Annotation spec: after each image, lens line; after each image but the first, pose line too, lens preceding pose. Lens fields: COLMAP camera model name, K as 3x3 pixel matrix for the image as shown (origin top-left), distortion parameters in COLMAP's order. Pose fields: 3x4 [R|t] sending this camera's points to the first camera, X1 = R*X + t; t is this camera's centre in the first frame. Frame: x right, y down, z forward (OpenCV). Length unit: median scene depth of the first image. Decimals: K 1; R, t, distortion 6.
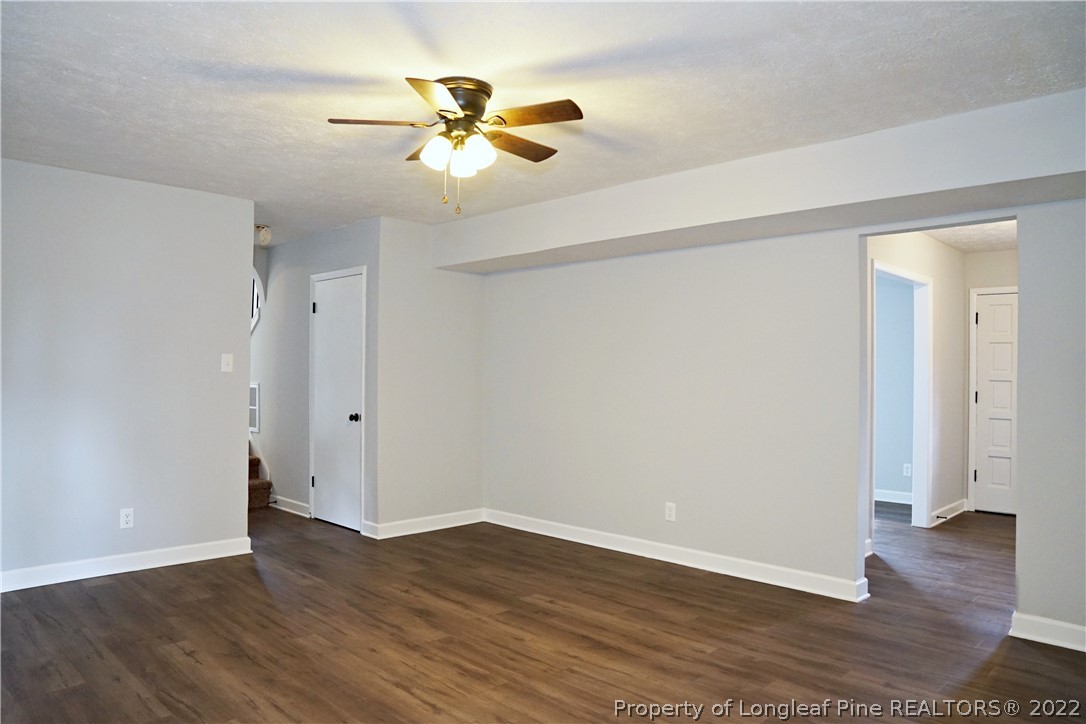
lens RADIAL K [[747.6, 0, 544.1], [0, 747.6, 365.6], [0, 0, 1]] dist [-0.127471, 0.091434]
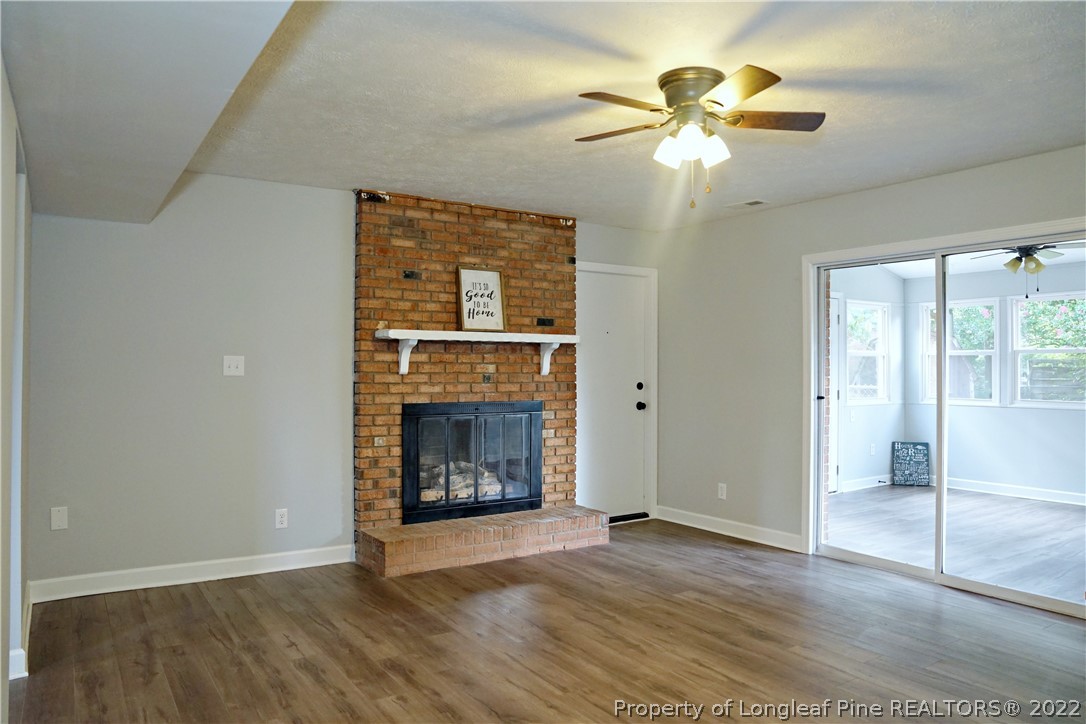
lens RADIAL K [[747.6, 0, 541.0], [0, 747.6, 359.8], [0, 0, 1]] dist [-0.127471, 0.091434]
pose [[-0.979604, -0.013177, 0.200505, -0.110535], [-0.017044, 0.999700, -0.017572, 0.012187], [-0.200213, -0.020631, -0.979535, 1.853521]]
